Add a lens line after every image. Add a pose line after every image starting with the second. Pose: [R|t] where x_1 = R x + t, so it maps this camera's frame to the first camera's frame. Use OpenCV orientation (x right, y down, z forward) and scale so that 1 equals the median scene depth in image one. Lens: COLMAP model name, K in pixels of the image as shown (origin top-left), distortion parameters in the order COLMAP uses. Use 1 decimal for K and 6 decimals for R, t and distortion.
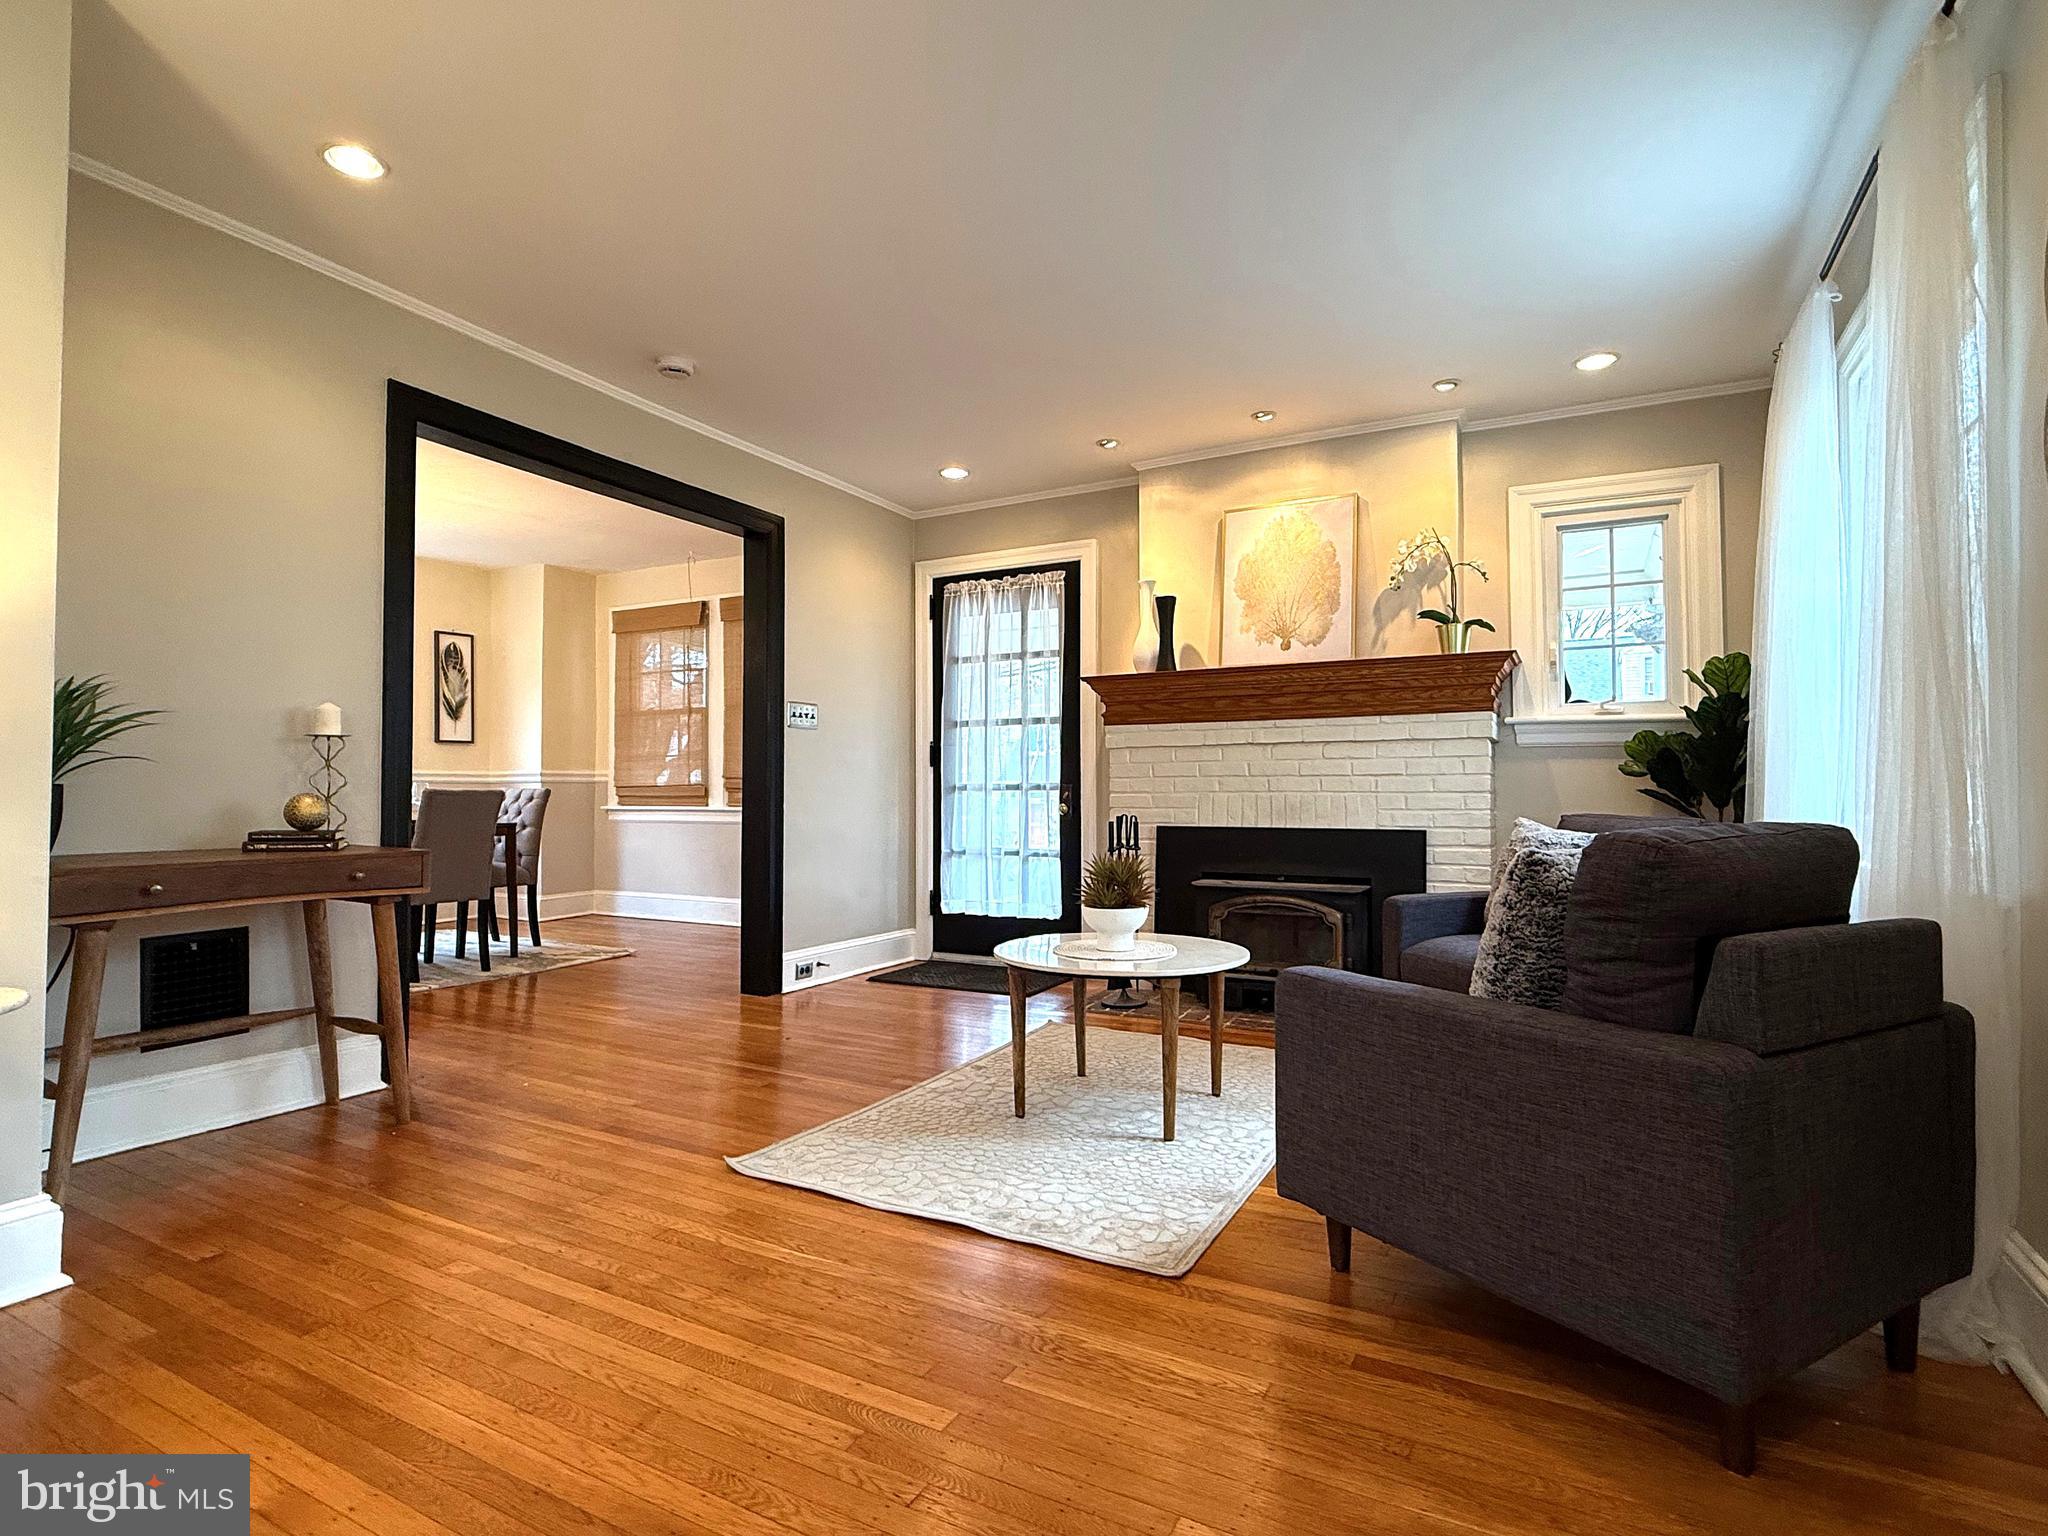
lens RADIAL K [[1035.5, 0, 1015.9], [0, 1035.5, 766.5], [0, 0, 1]] dist [-0.002554, -0.000021]
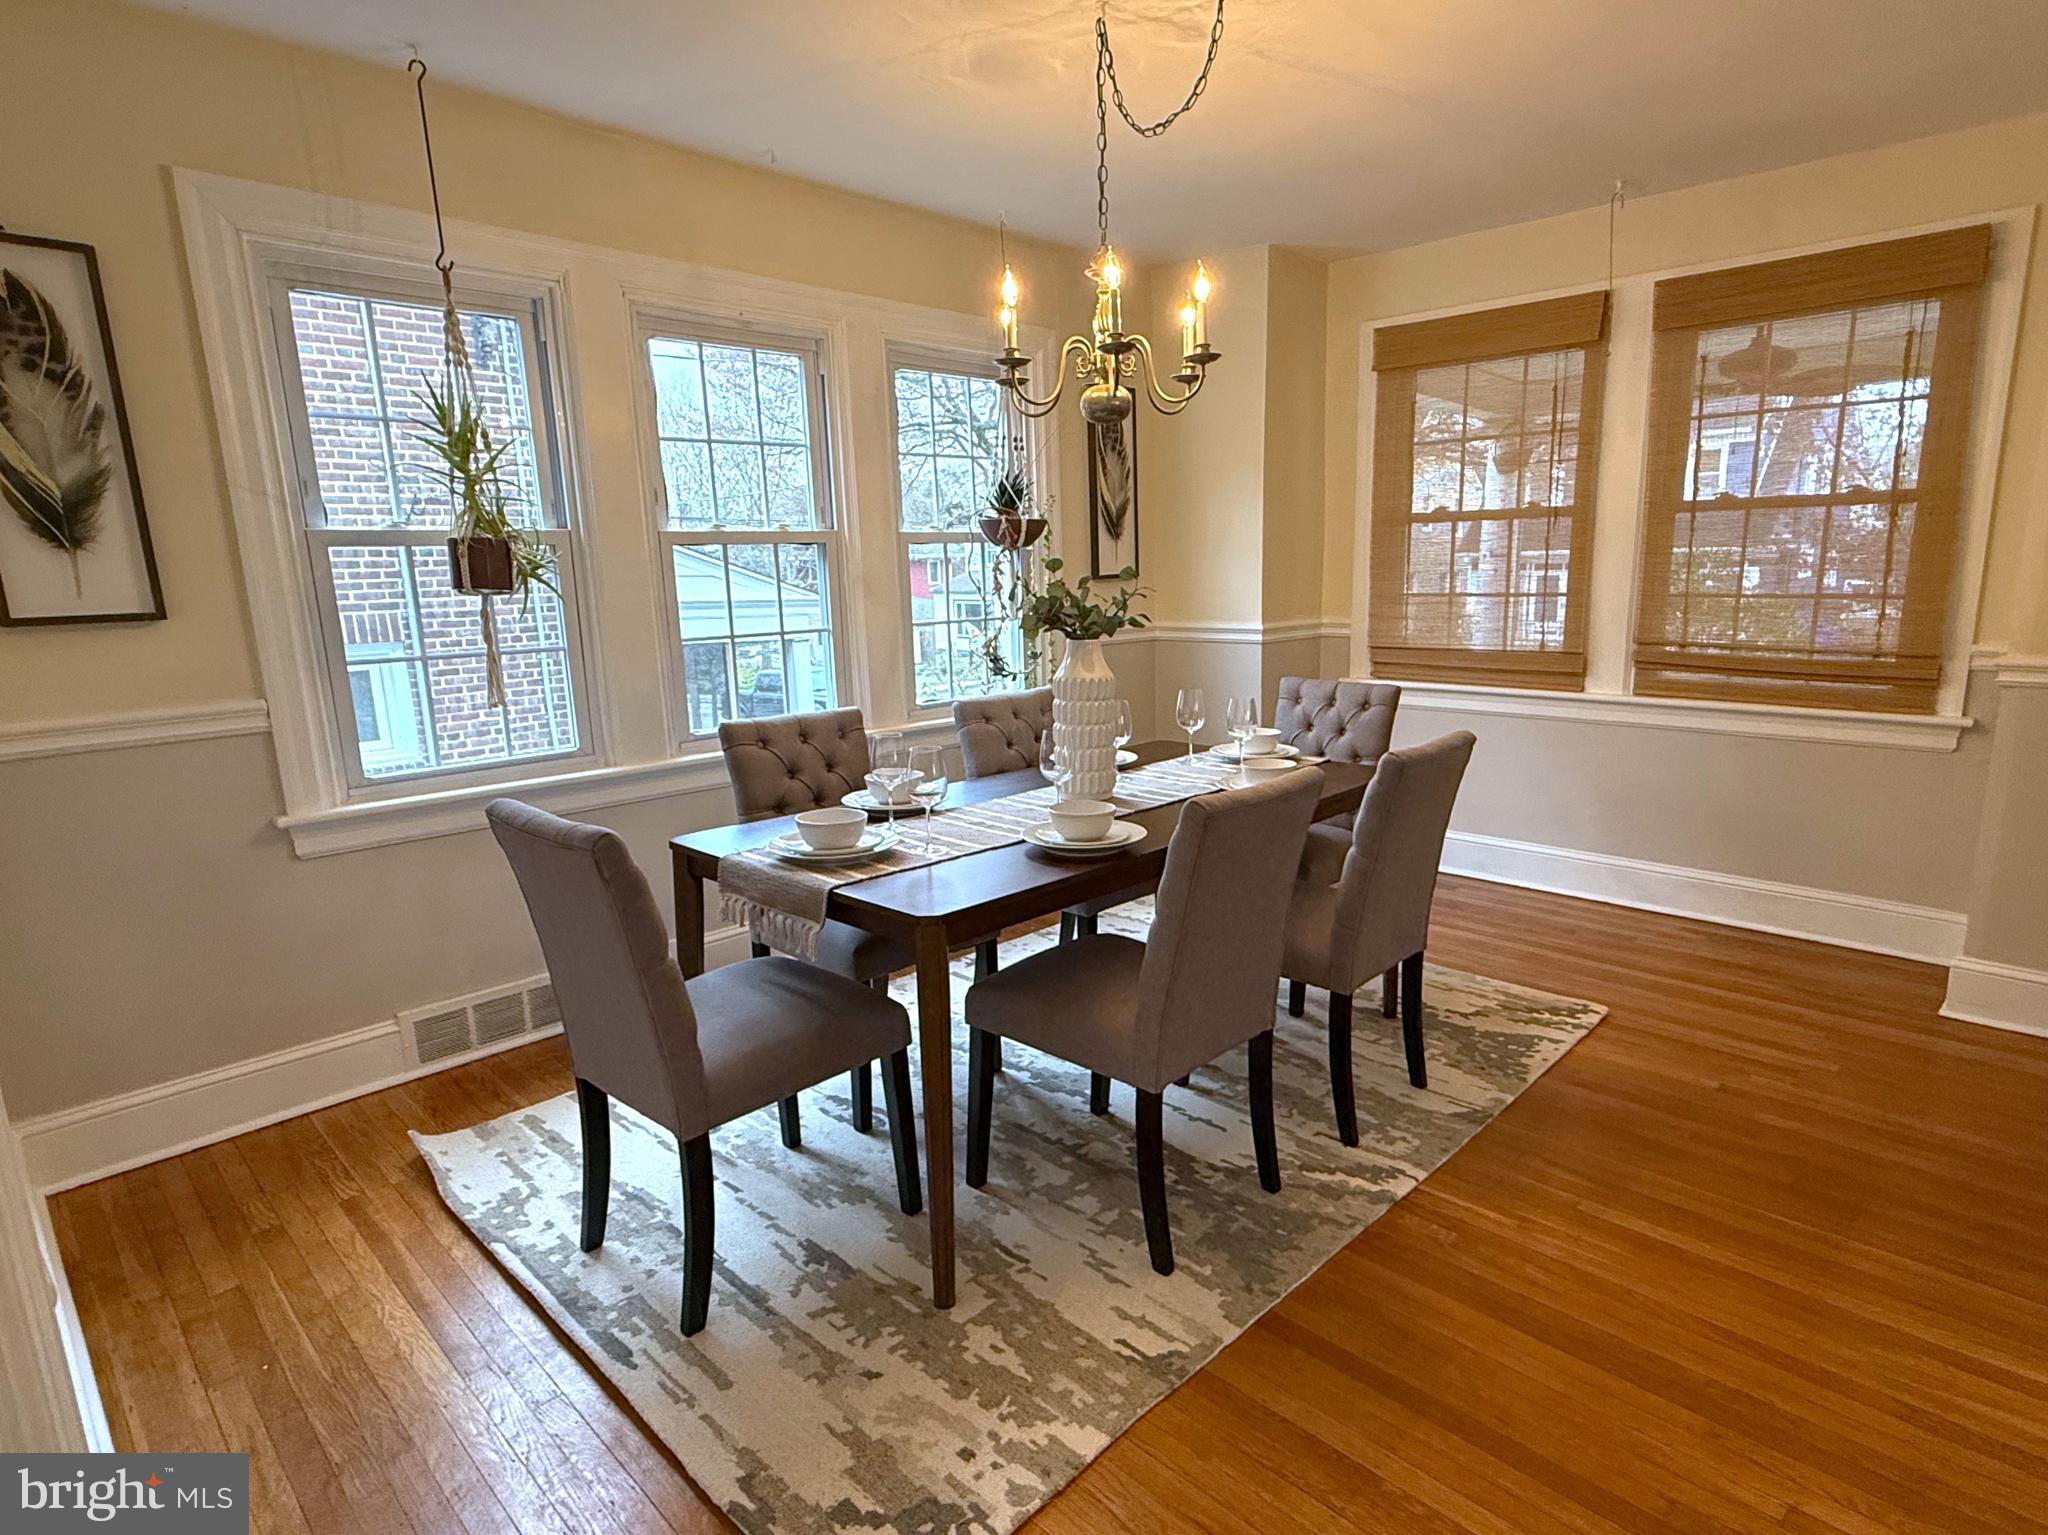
lens RADIAL K [[1100.0, 0, 1021.5], [0, 1100.0, 792.9], [0, 0, 1]] dist [0.000754, -0.000039]
pose [[0.960305, 0.042069, -0.275761, -0.666296], [0.025155, 0.971475, 0.235805, -0.087216], [0.277815, -0.233382, 0.931854, 0.572730]]
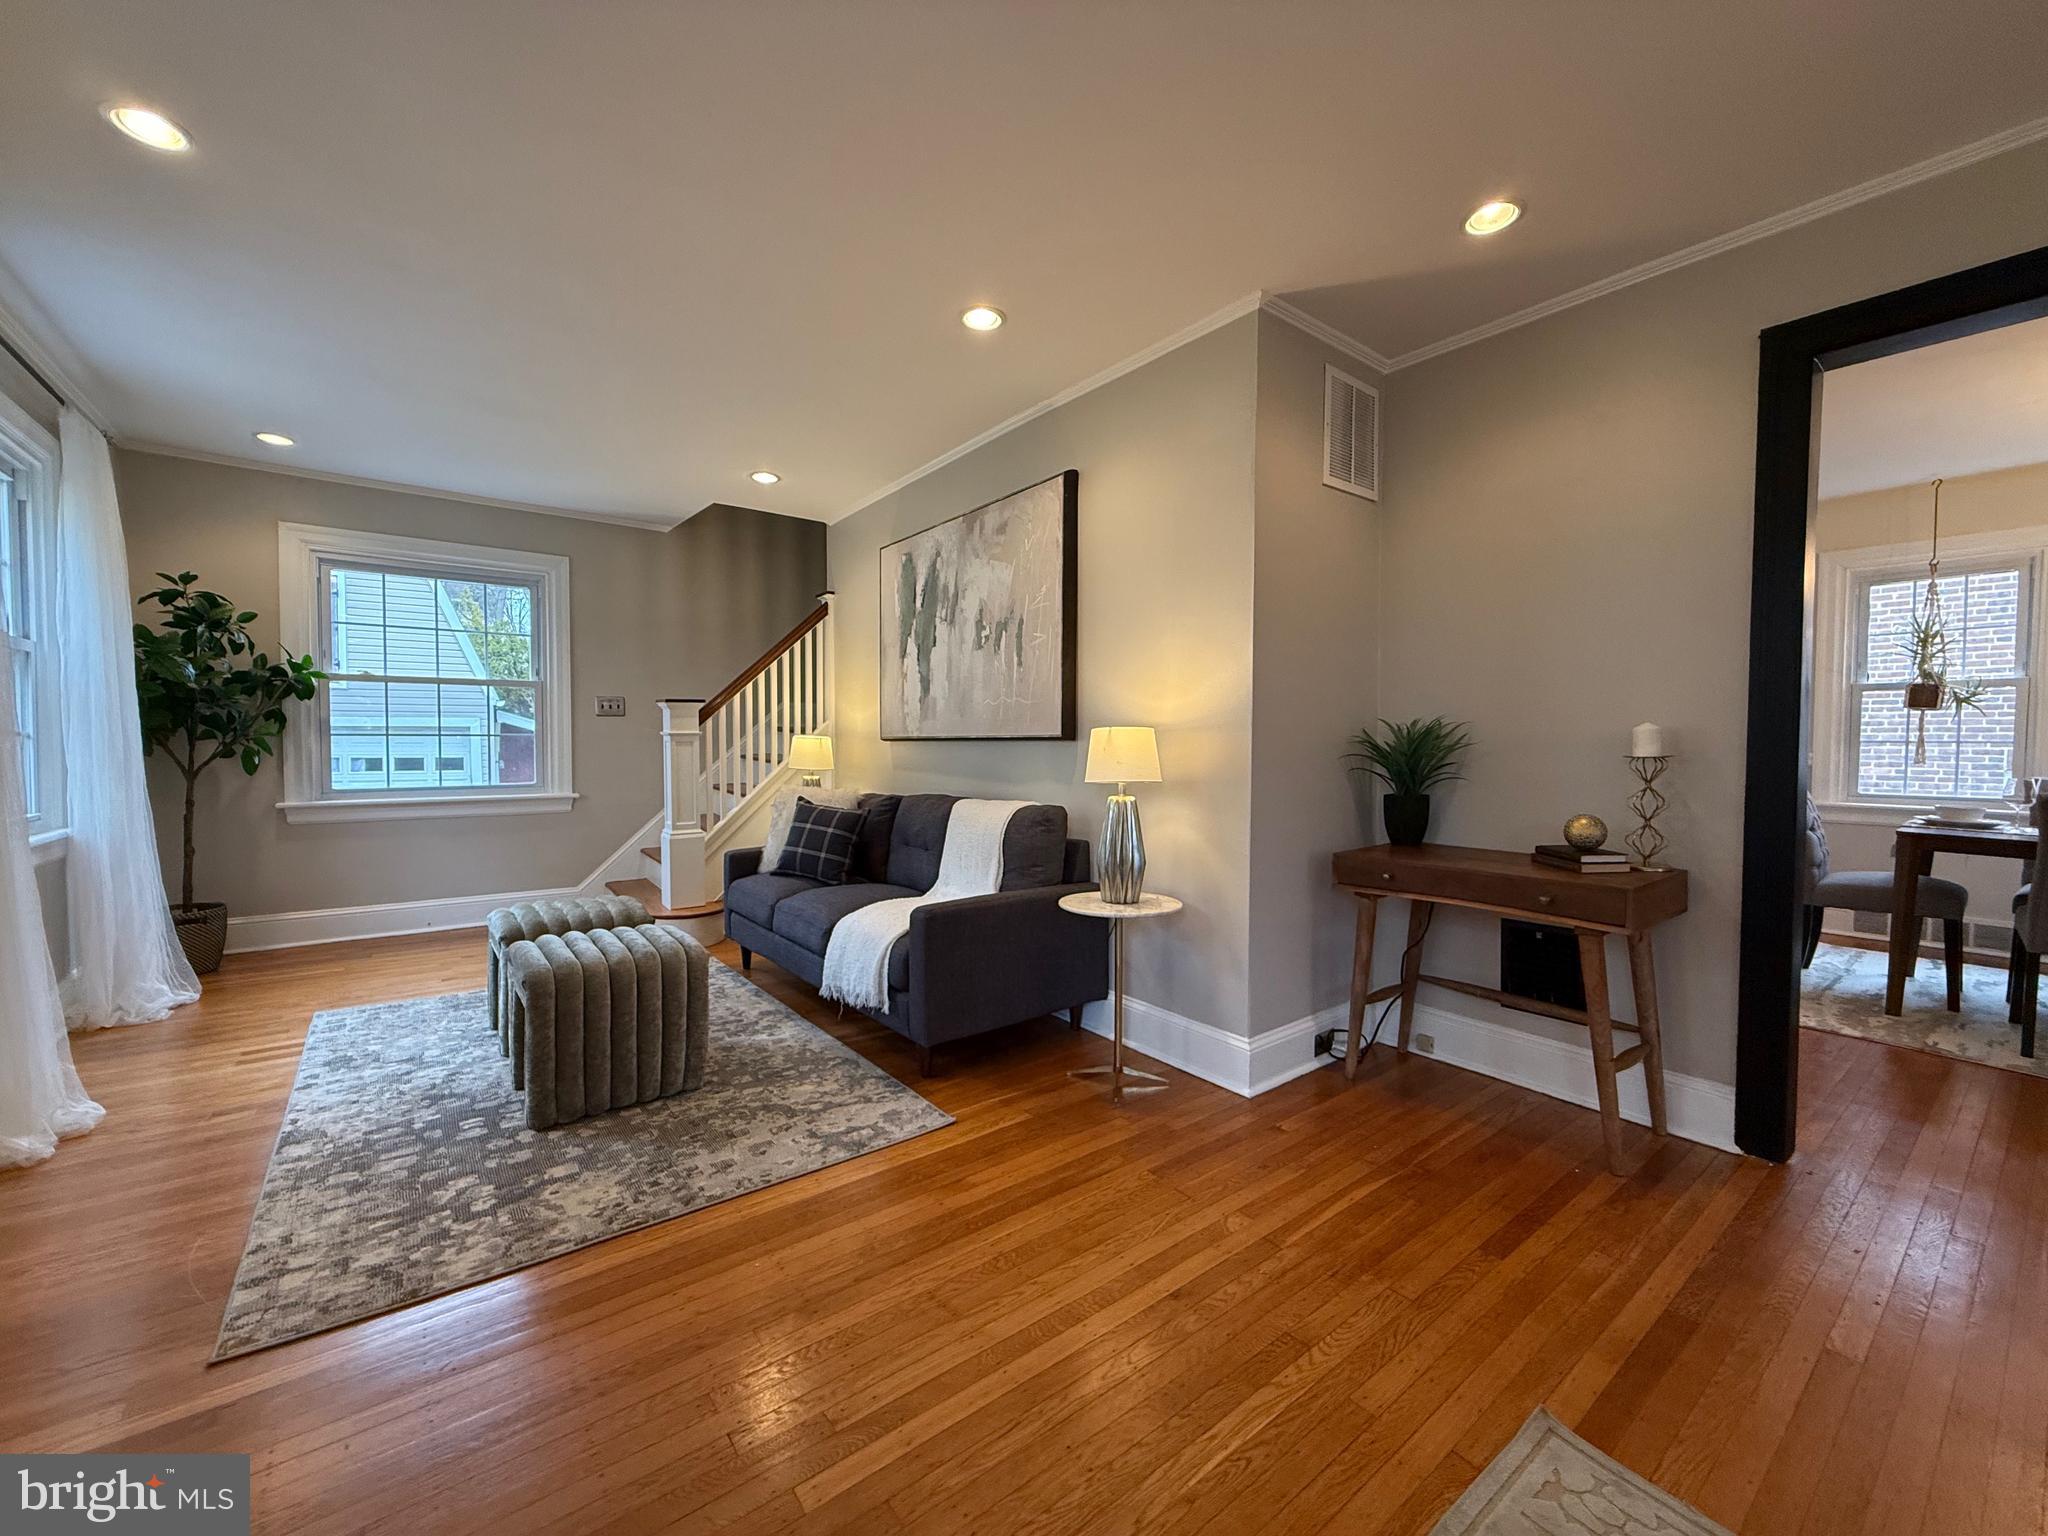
lens RADIAL K [[811.3, 0, 1013.8], [0, 811.3, 767.5], [0, 0, 1]] dist [-0.000144, -0.000117]
pose [[-0.412323, 0.028369, -0.910596, 0.185149], [0.020012, 0.999556, 0.022080, -0.032176], [0.910818, -0.009119, -0.412707, 0.509498]]
